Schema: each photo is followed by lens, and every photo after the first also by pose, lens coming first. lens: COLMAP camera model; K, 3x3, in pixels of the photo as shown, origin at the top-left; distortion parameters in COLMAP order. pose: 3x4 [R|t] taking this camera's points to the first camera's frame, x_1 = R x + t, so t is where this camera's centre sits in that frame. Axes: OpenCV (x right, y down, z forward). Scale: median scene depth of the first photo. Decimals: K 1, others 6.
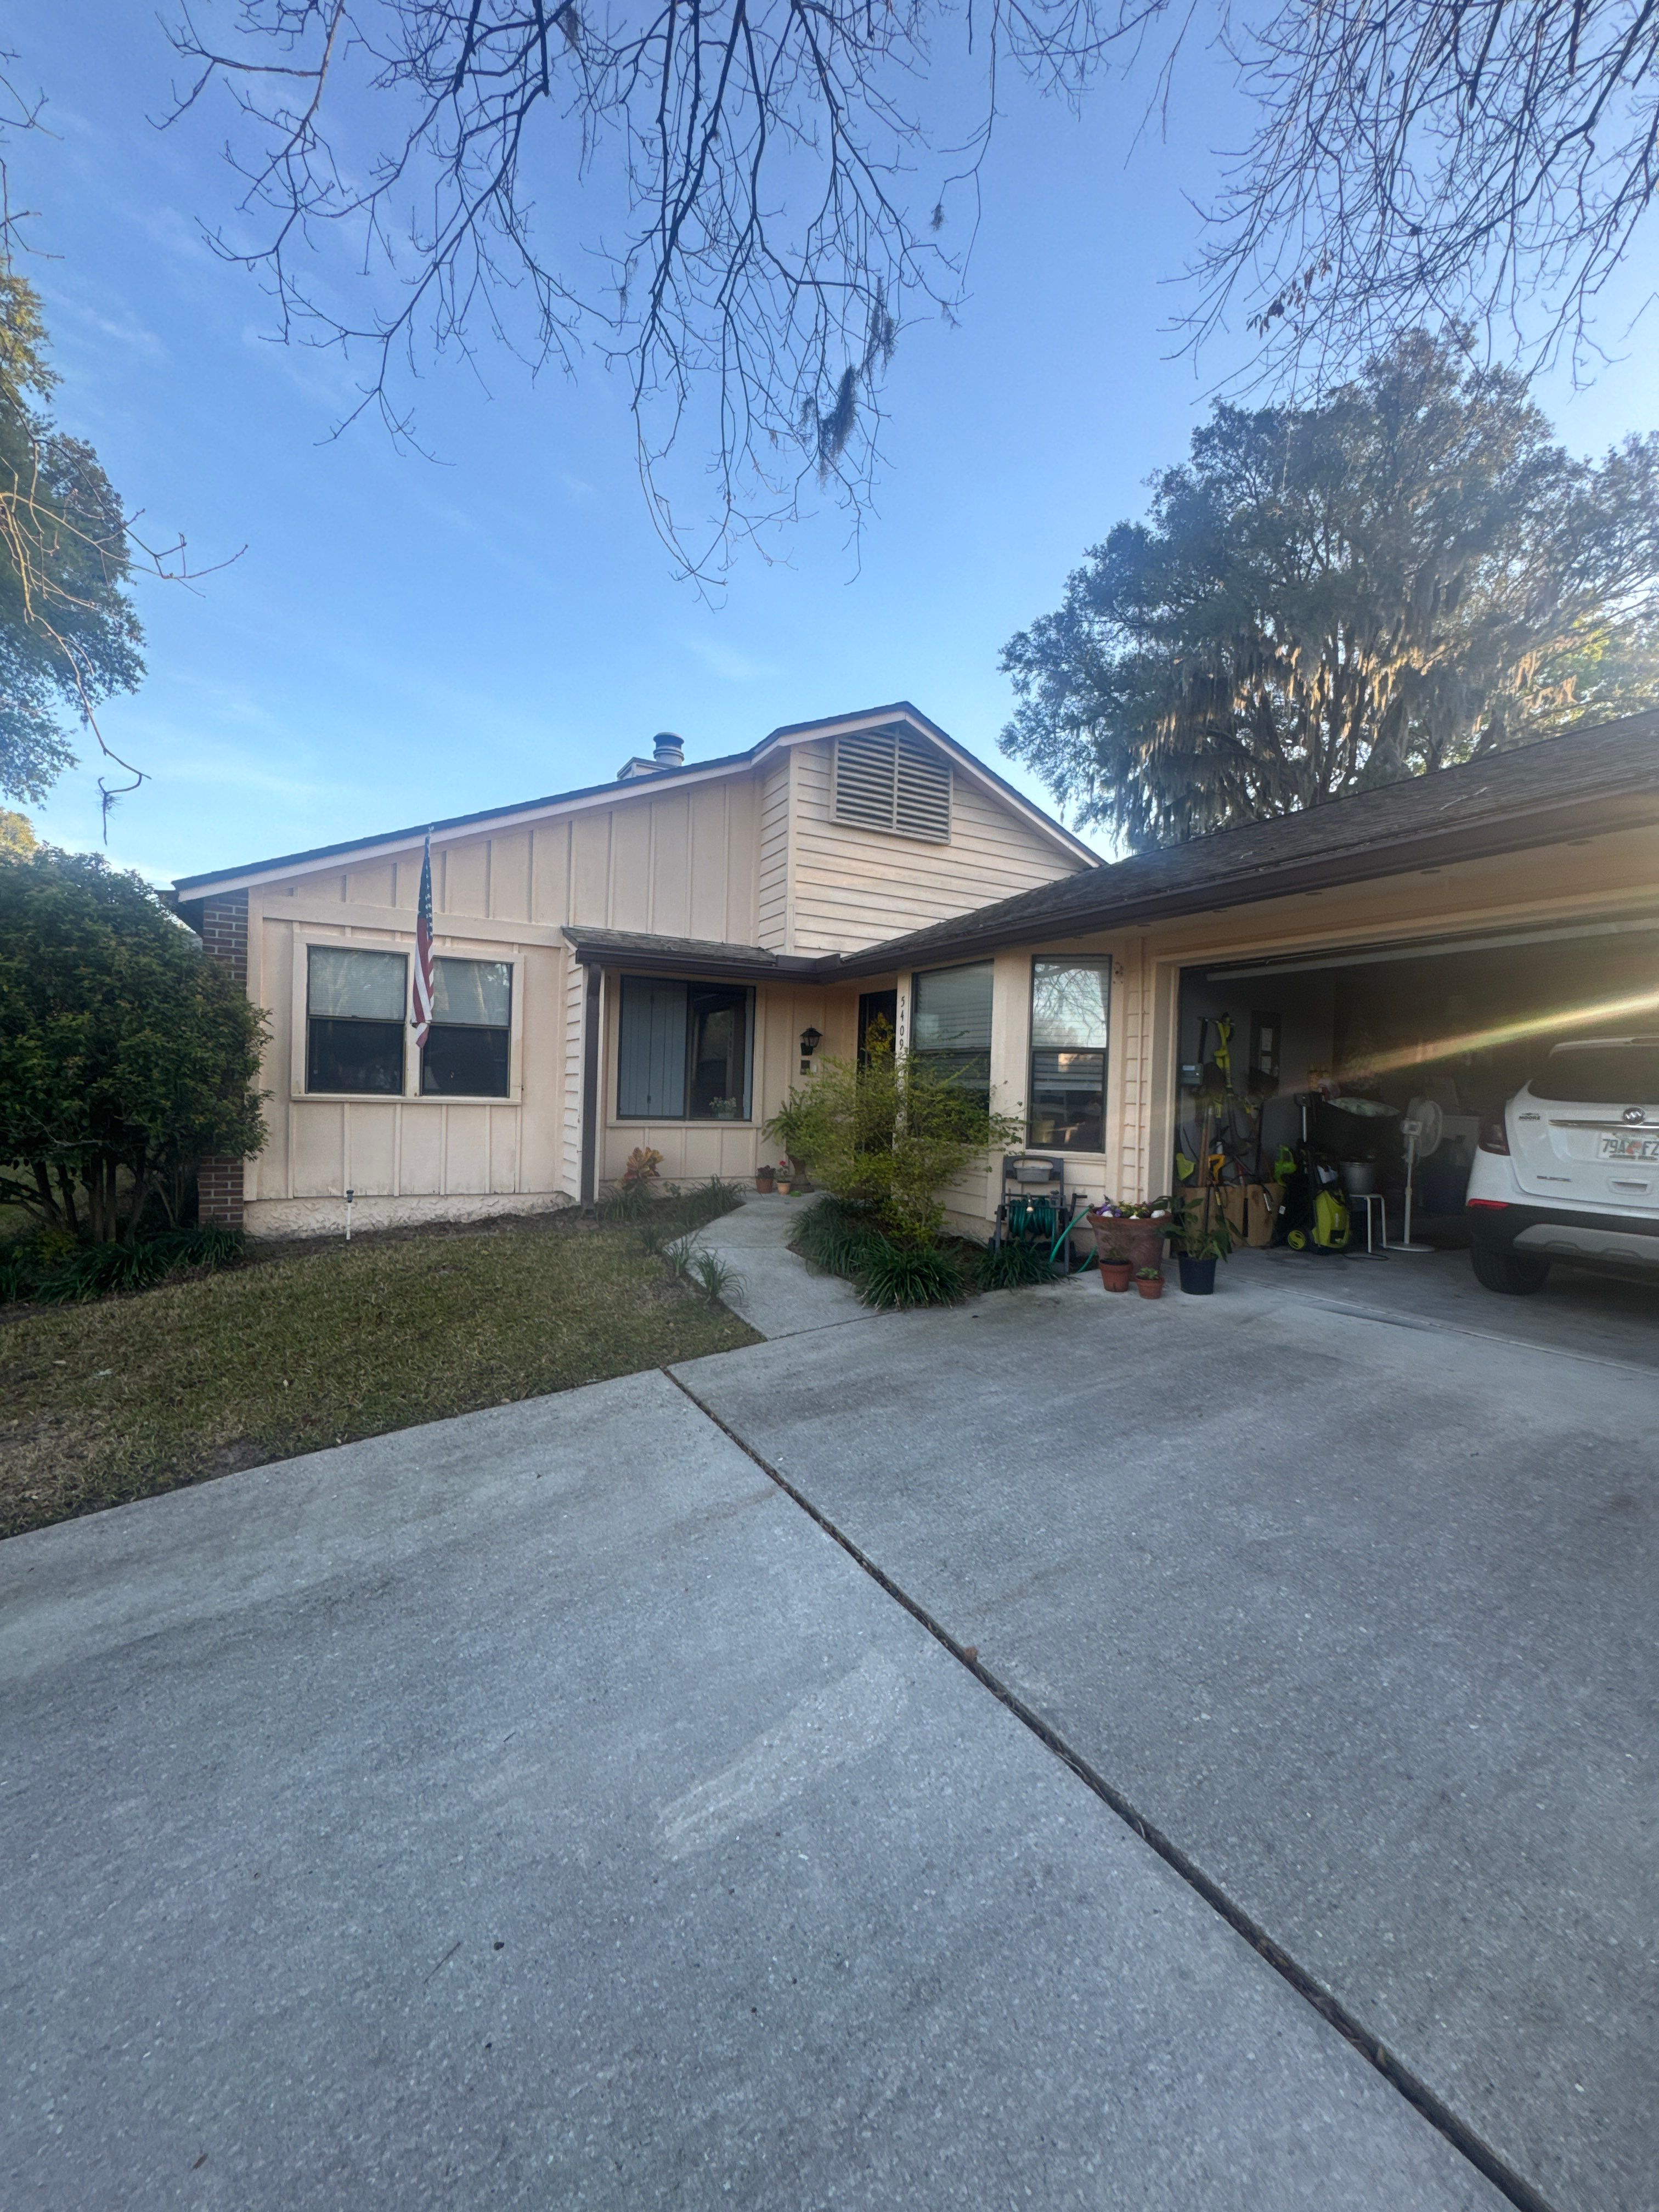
lens RADIAL K [[883.5, 0, 829.5], [0, 883.5, 1106.0], [0, 0, 1]] dist [0.000592, -0.000569]
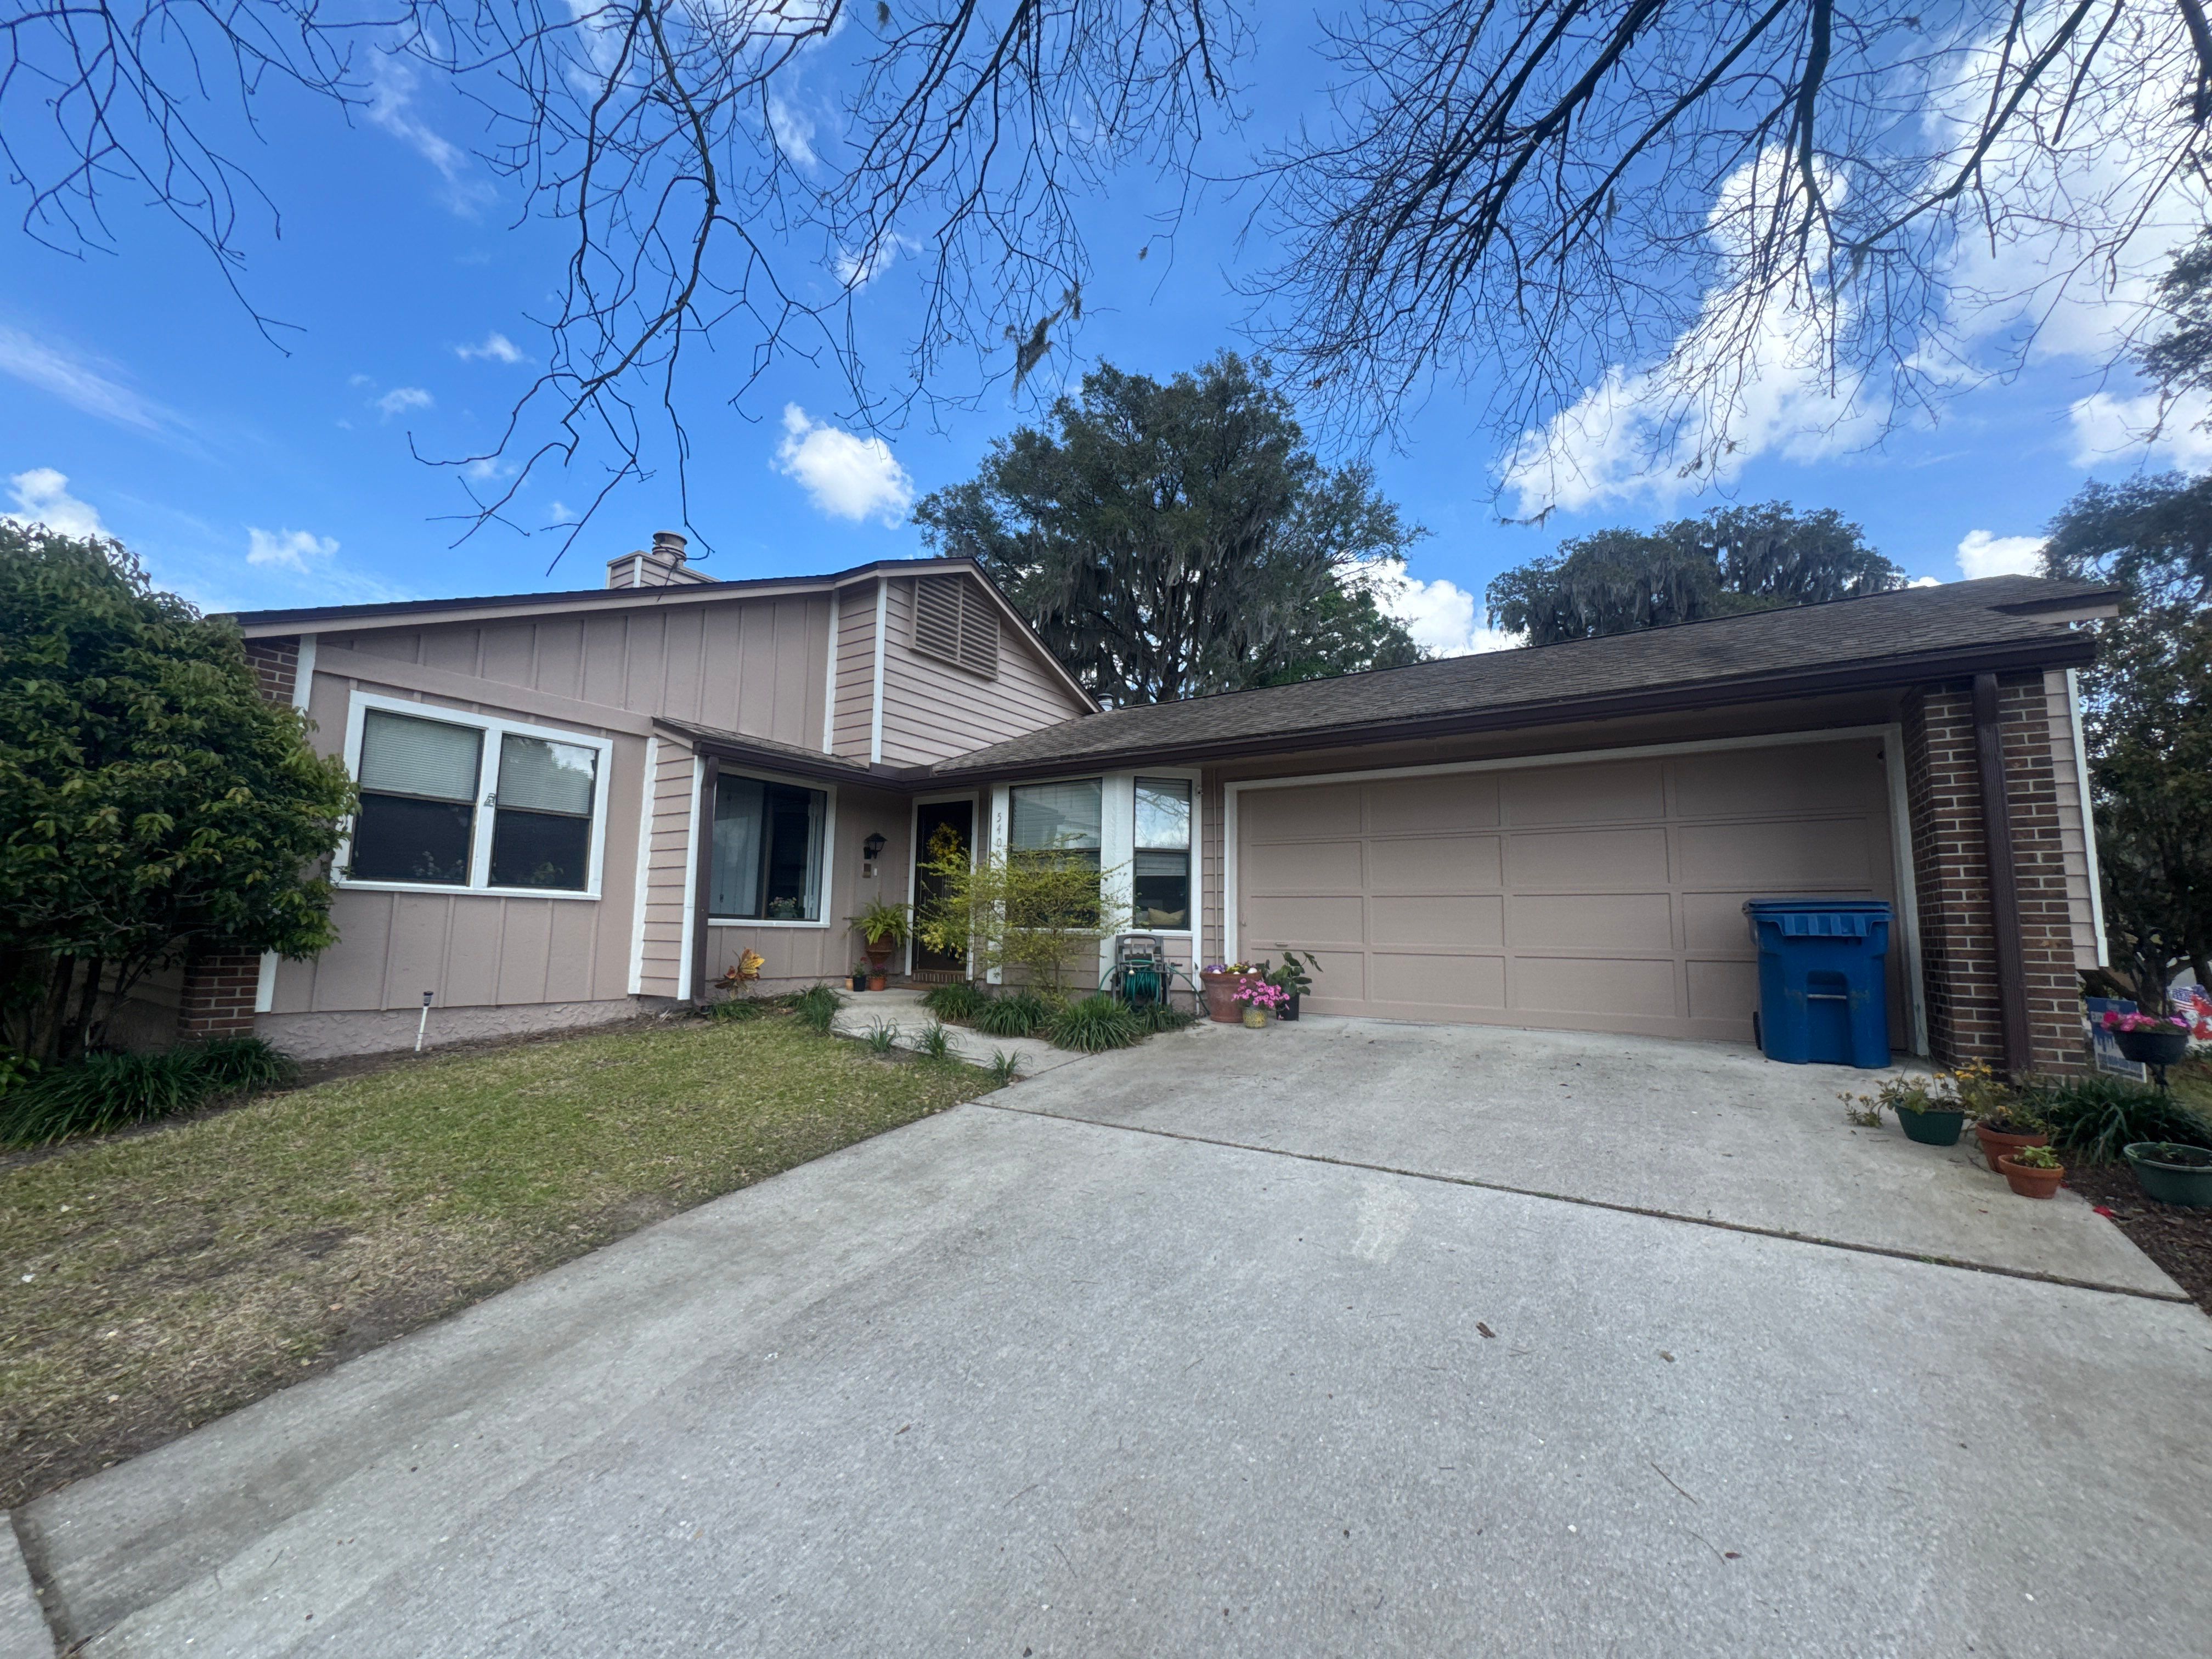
lens RADIAL K [[879.0, 0, 1104.8], [0, 879.0, 838.0], [0, 0, 1]] dist [0.008879, 0.000137]
pose [[0.884723, 0.036924, 0.464653, -0.317438], [0.015110, 0.994062, -0.107764, 0.043030], [-0.465873, 0.102362, 0.878911, -0.073816]]
